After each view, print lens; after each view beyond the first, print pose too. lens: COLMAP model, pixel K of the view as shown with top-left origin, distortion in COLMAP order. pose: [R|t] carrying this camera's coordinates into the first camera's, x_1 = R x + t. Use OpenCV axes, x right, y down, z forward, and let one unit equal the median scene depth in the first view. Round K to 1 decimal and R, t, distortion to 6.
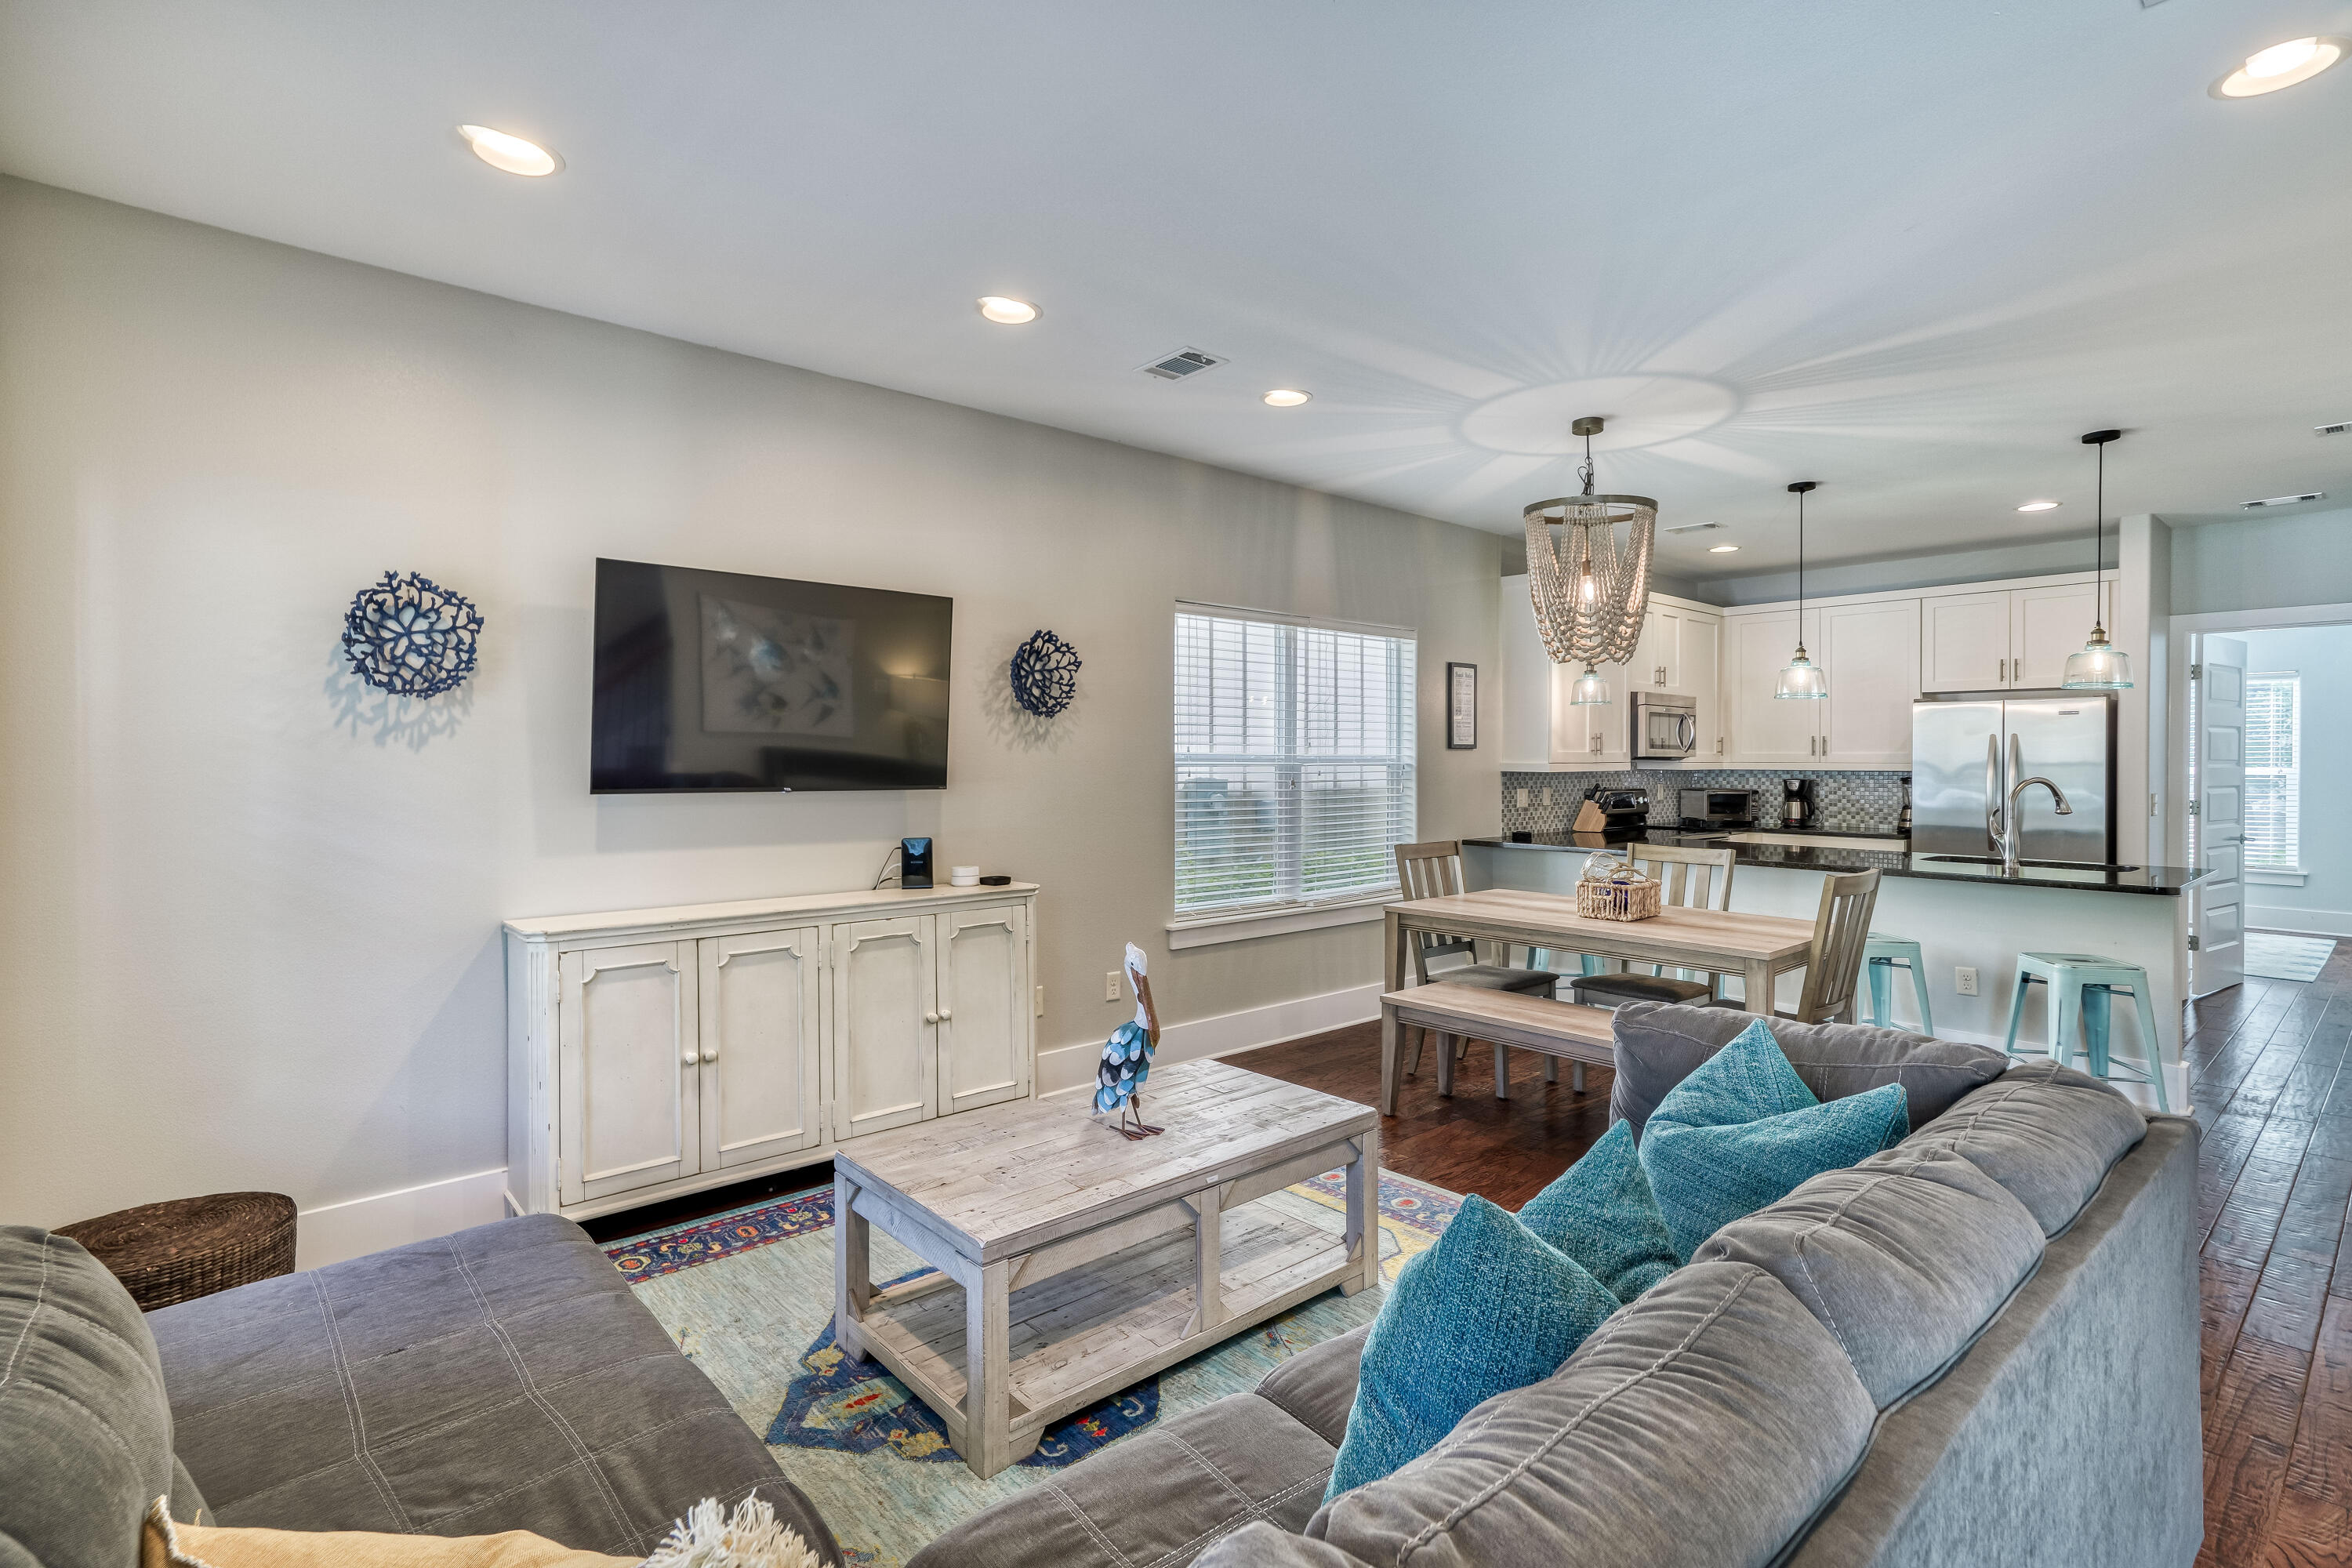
lens RADIAL K [[1100.7, 0, 1185.1], [0, 1100.7, 786.9], [0, 0, 1]] dist [0.006491, 0.010472]
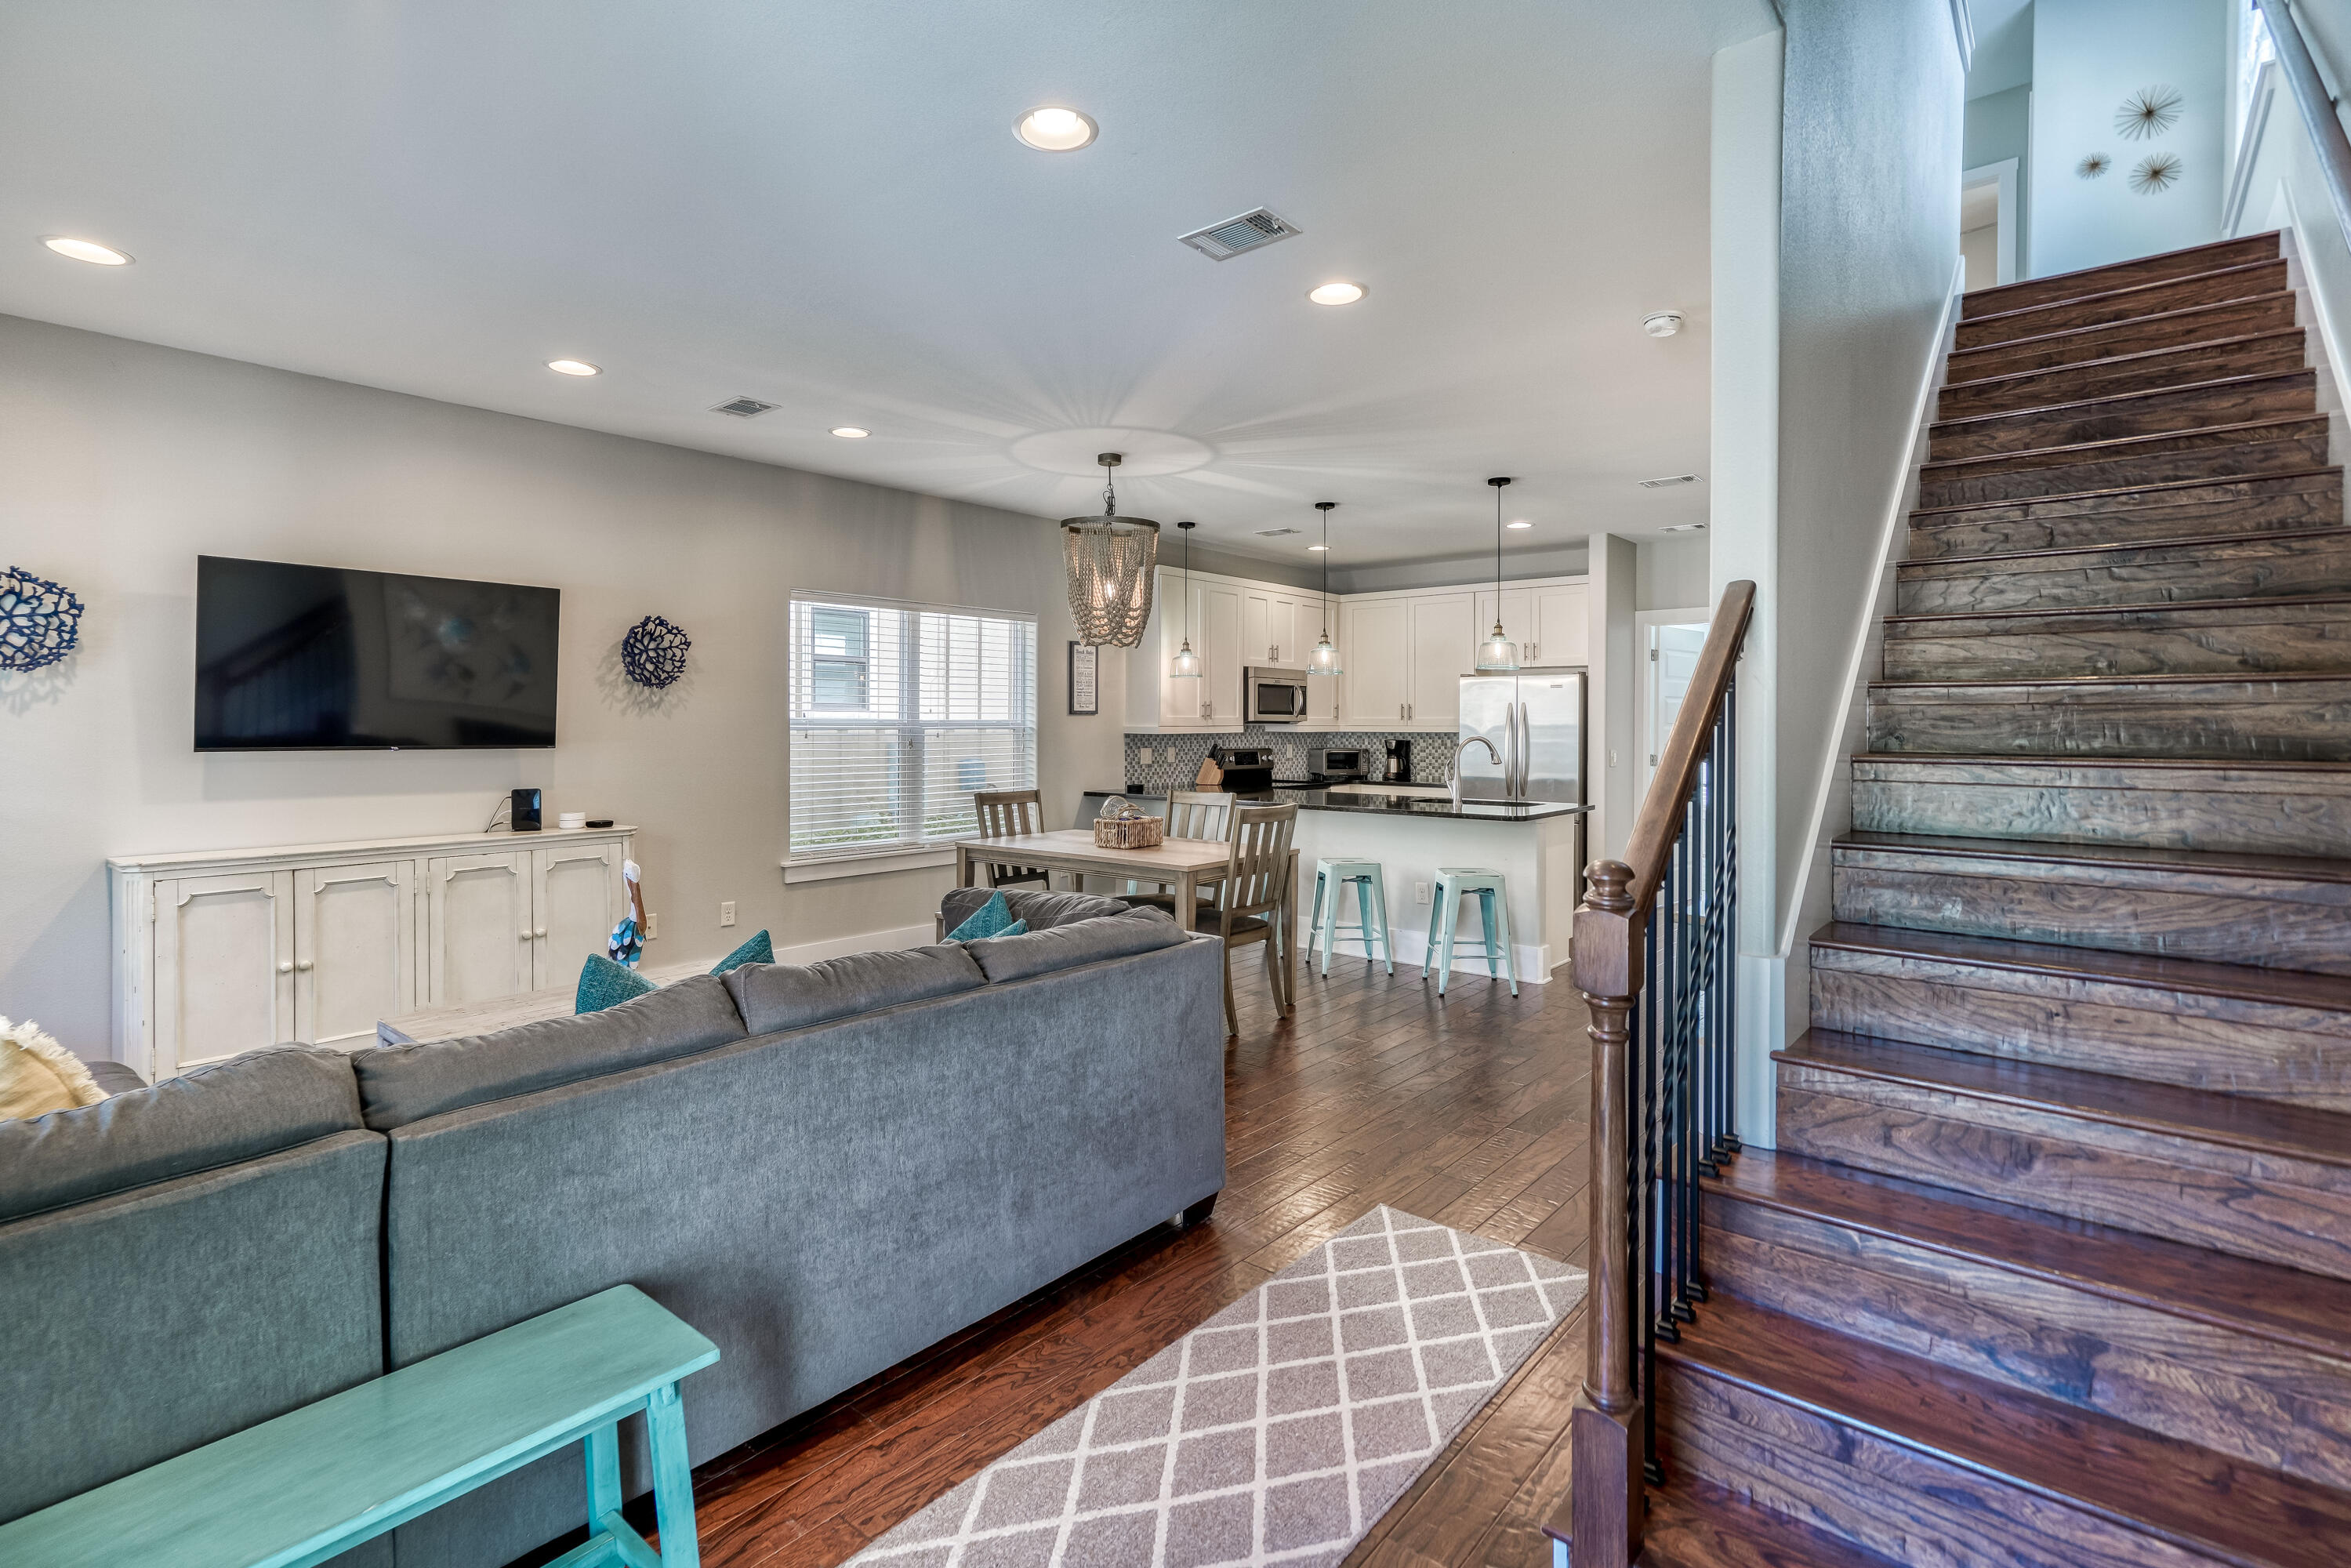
lens RADIAL K [[1100.3, 0, 1179.0], [0, 1100.3, 750.8], [0, 0, 1]] dist [0.006491, 0.010472]
pose [[0.990075, -0.004859, 0.140453, 0.261971], [0.005184, 0.999985, -0.001945, 0.009932], [-0.140441, 0.002654, 0.990085, -0.259959]]
